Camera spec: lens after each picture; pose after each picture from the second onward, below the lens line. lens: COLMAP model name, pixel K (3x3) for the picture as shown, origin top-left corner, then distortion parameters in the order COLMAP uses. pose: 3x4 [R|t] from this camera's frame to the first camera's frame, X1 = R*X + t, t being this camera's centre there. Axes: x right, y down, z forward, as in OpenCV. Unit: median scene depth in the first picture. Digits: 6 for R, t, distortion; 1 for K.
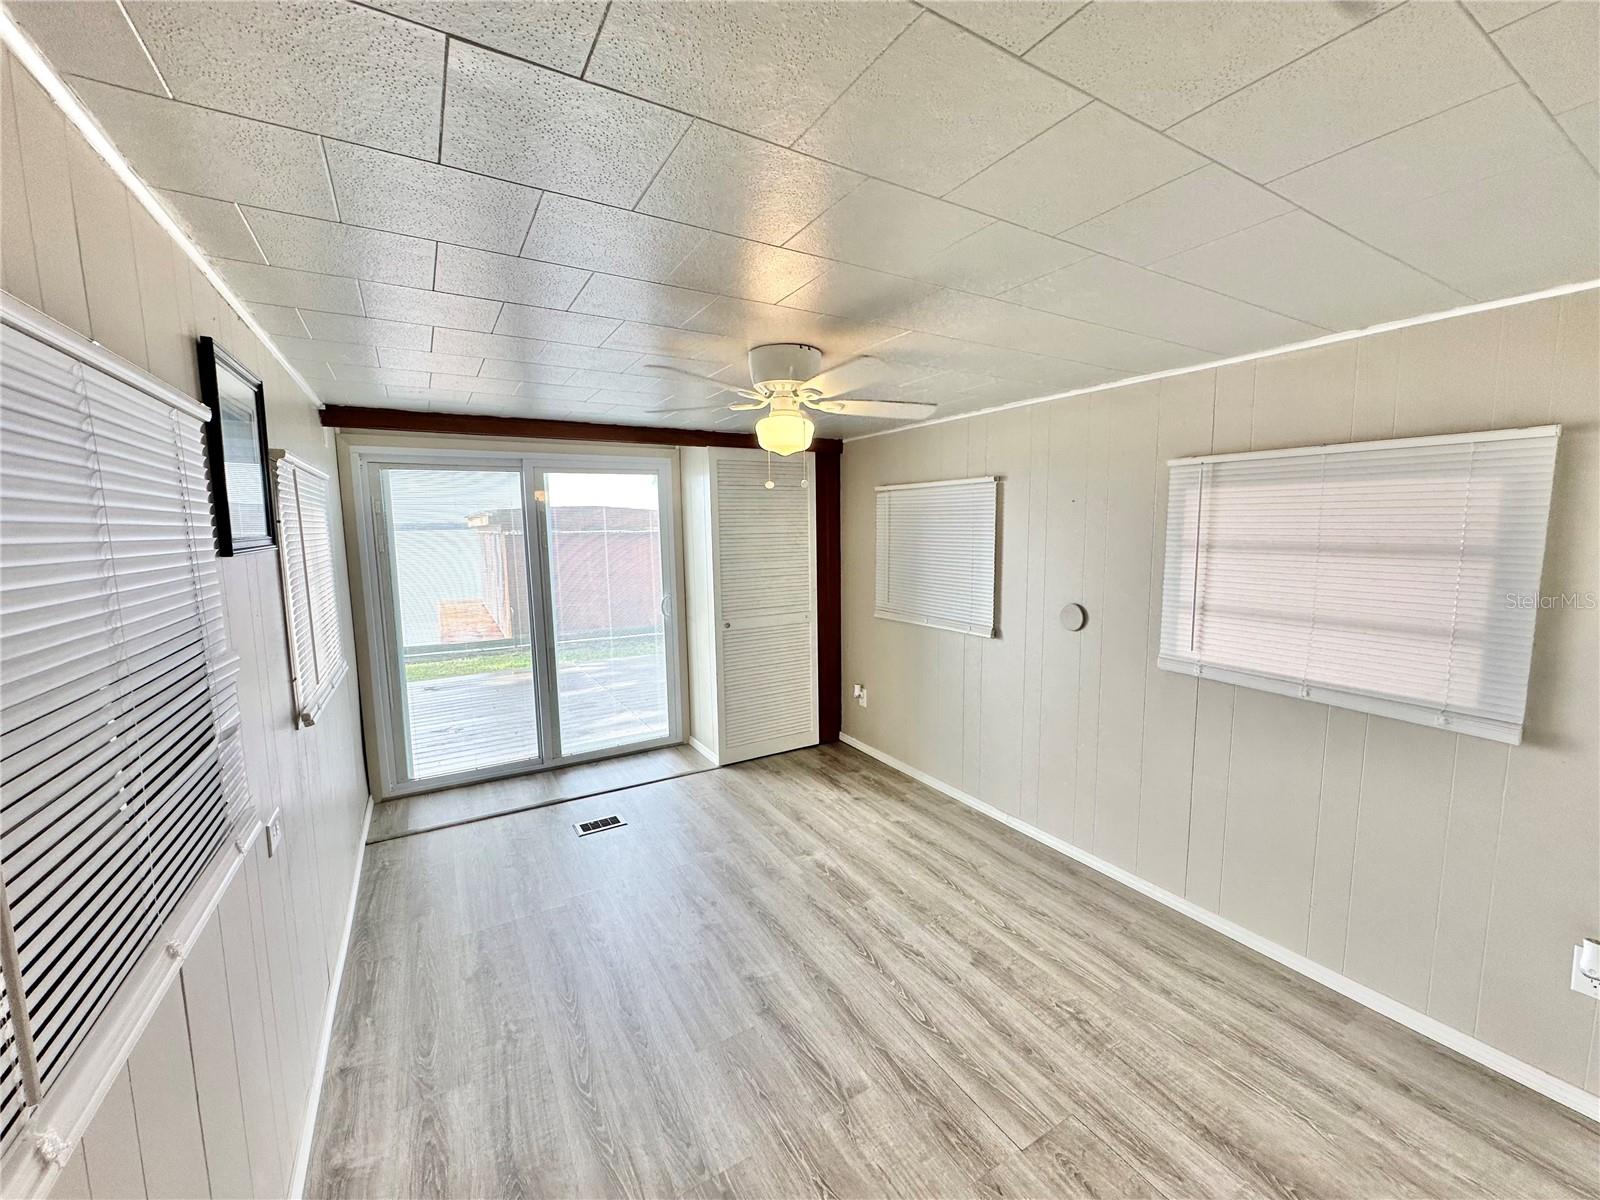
lens RADIAL K [[642.5, 0, 797.7], [0, 642.5, 600.7], [0, 0, 1]] dist [-0.000903, -0.000123]
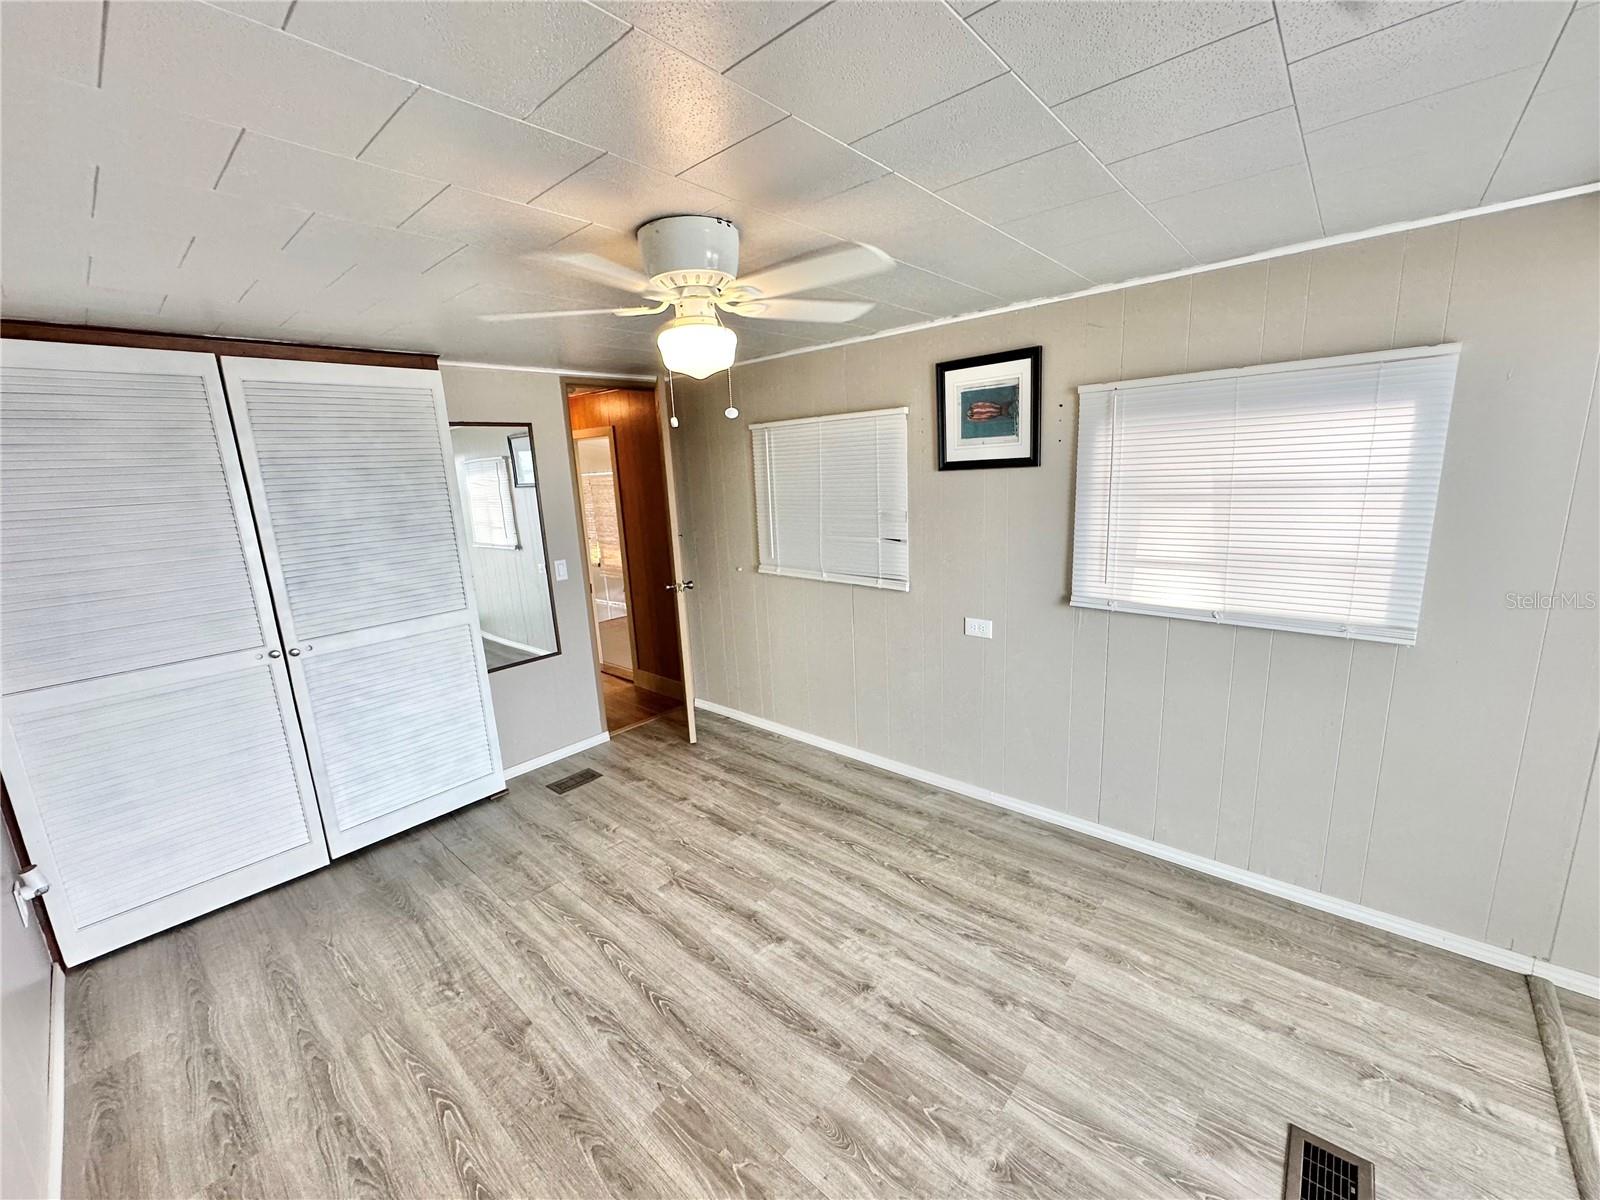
lens RADIAL K [[642.5, 0, 797.7], [0, 642.5, 600.7], [0, 0, 1]] dist [-0.000903, -0.000123]
pose [[-0.949366, 0.124221, -0.288572, 0.102429], [0.026728, 0.947117, 0.319773, -0.182766], [0.313034, 0.295869, -0.902481, 1.508575]]
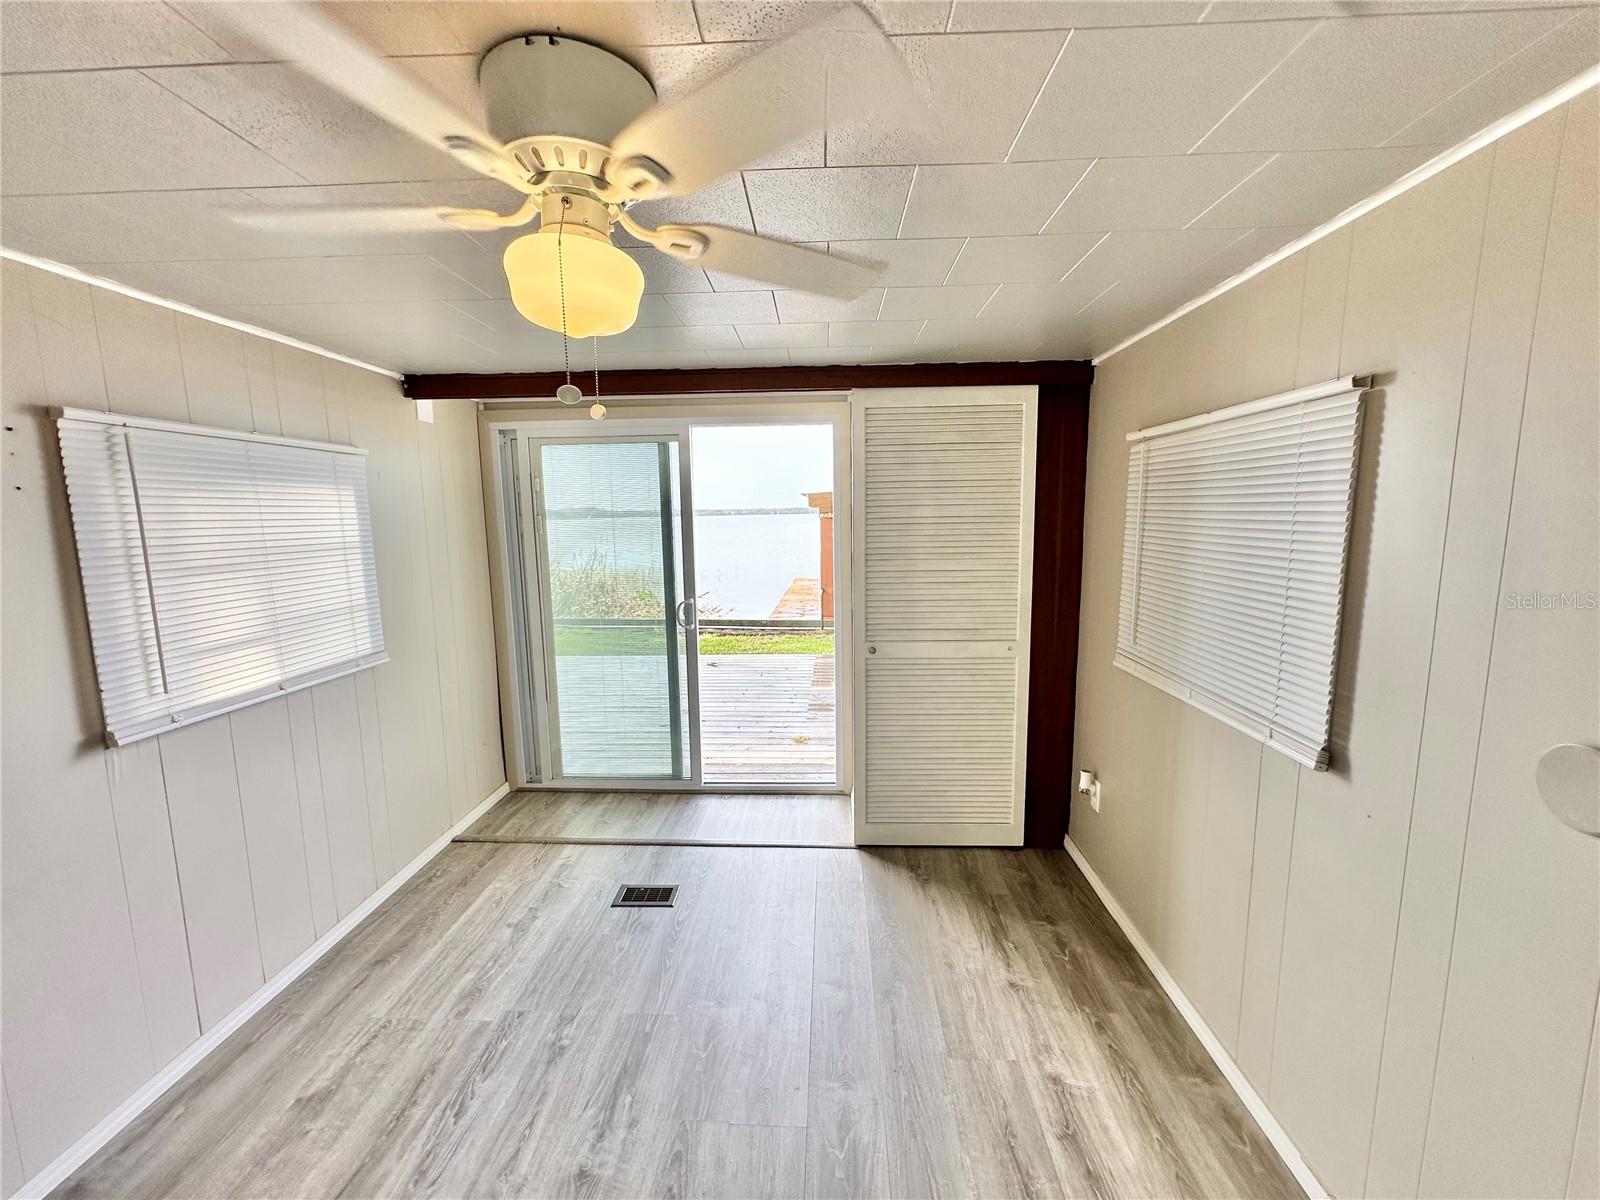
lens RADIAL K [[642.5, 0, 797.7], [0, 642.5, 600.7], [0, 0, 1]] dist [-0.000903, -0.000123]
pose [[0.838220, 0.076964, -0.539874, 0.302783], [-0.063481, 0.997031, 0.043575, -0.062822], [0.541625, -0.002253, 0.840617, 0.596827]]
